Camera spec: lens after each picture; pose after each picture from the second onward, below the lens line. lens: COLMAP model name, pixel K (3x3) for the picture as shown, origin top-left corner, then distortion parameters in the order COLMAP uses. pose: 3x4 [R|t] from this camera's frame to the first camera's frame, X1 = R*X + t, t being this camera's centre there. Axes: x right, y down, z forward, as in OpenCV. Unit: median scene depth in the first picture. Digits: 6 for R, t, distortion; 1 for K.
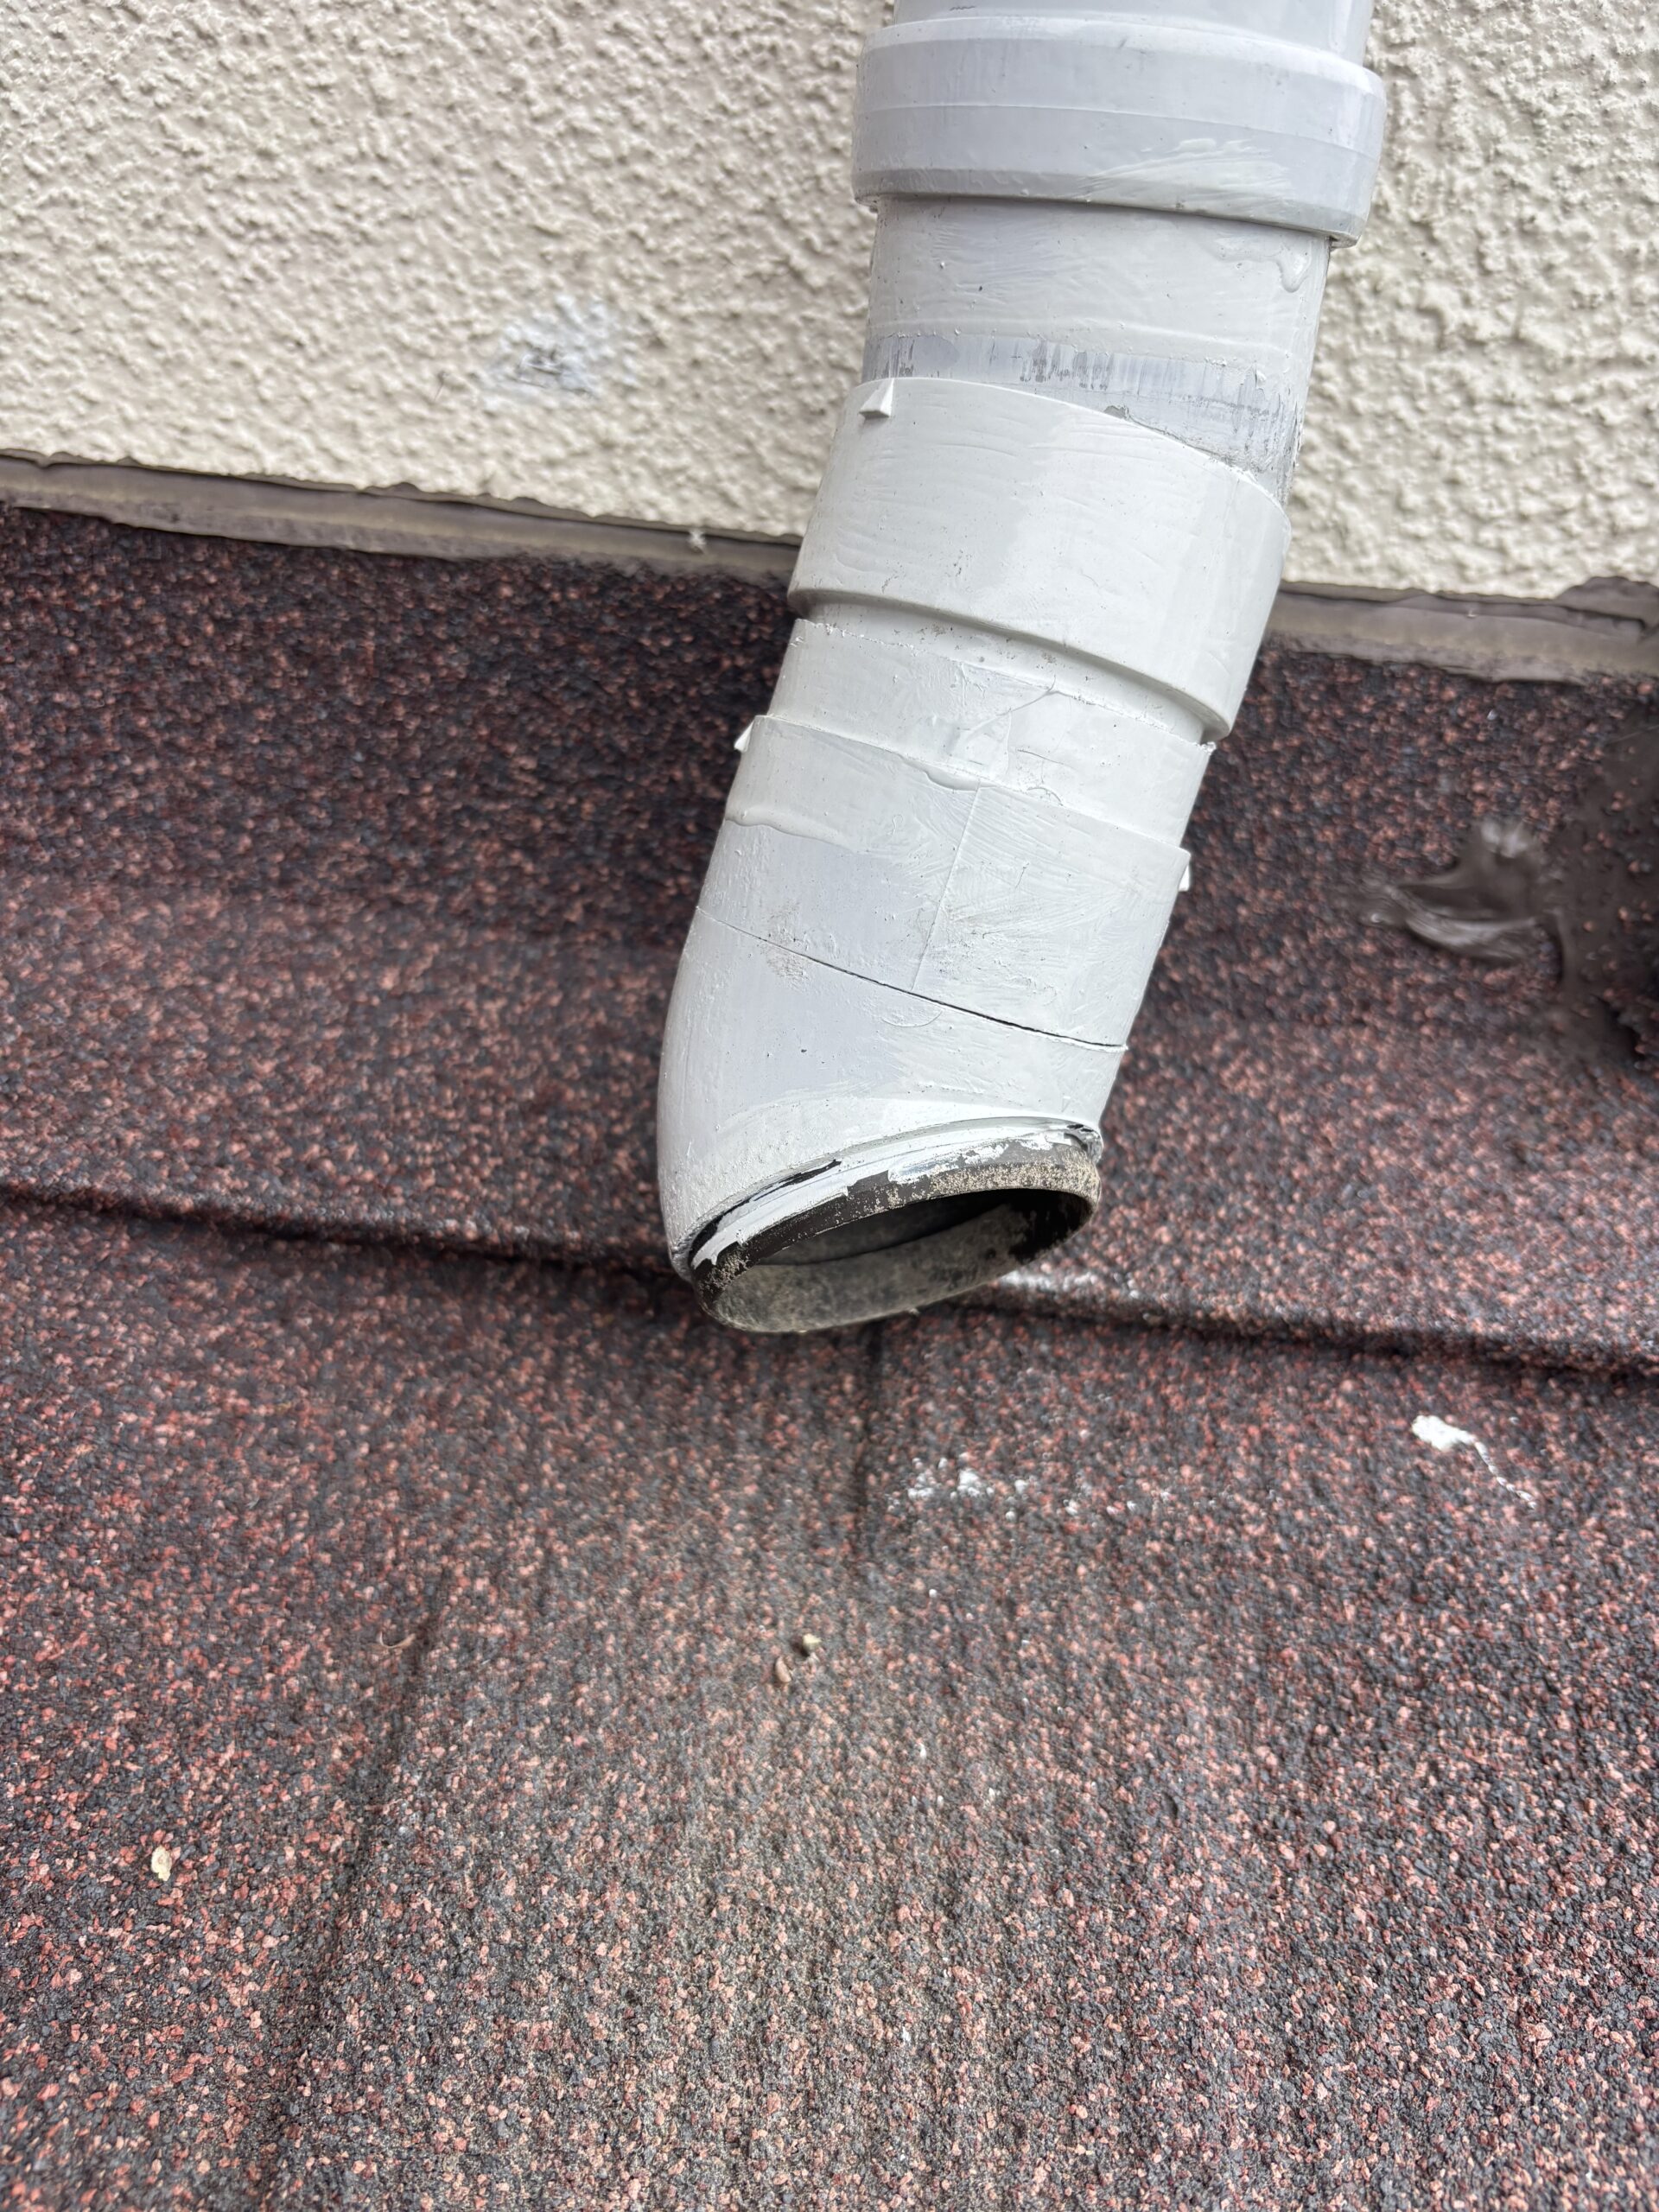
lens RADIAL K [[1656.0, 0, 829.5], [0, 1656.0, 1106.0], [0, 0, 1]] dist [-0.007589, -0.039055]
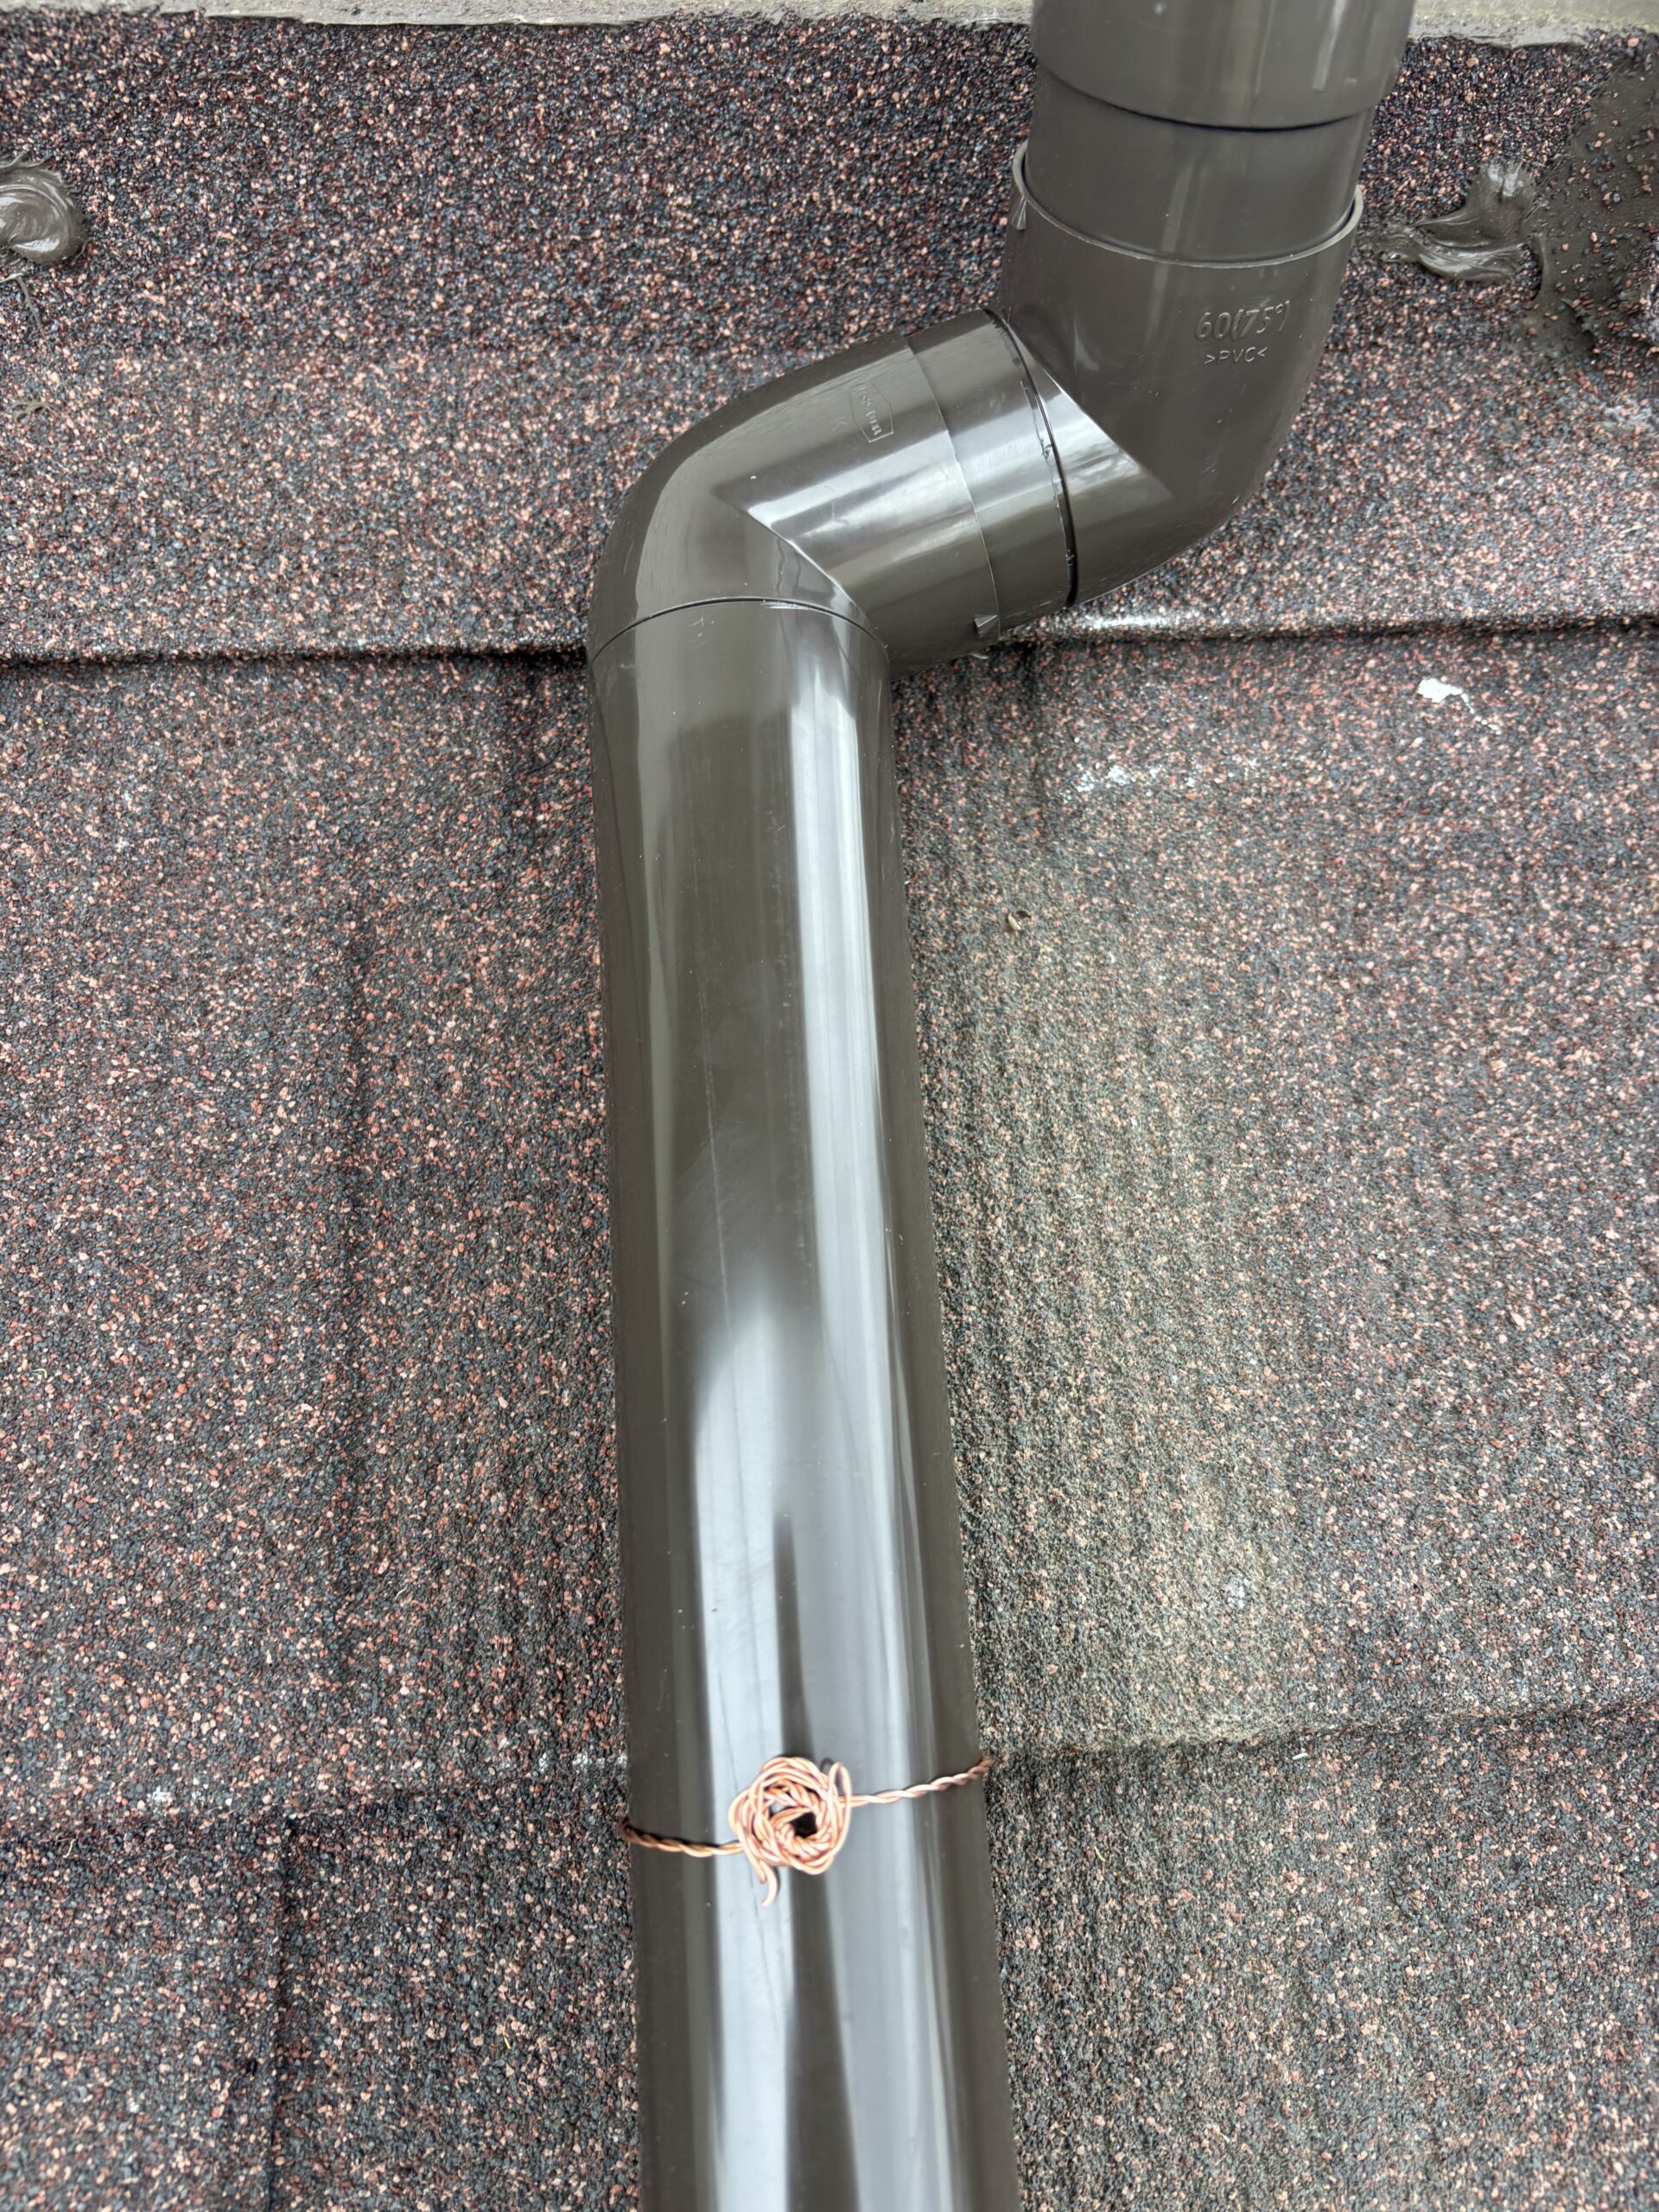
lens RADIAL K [[1927.4, 0, 829.5], [0, 1927.4, 1106.0], [0, 0, 1]] dist [0.027480, 0.000046]
pose [[0.982598, -0.158563, 0.096742, -0.361294], [0.095642, 0.878387, 0.468283, -0.319058], [-0.159229, -0.450881, 0.878267, -0.532749]]
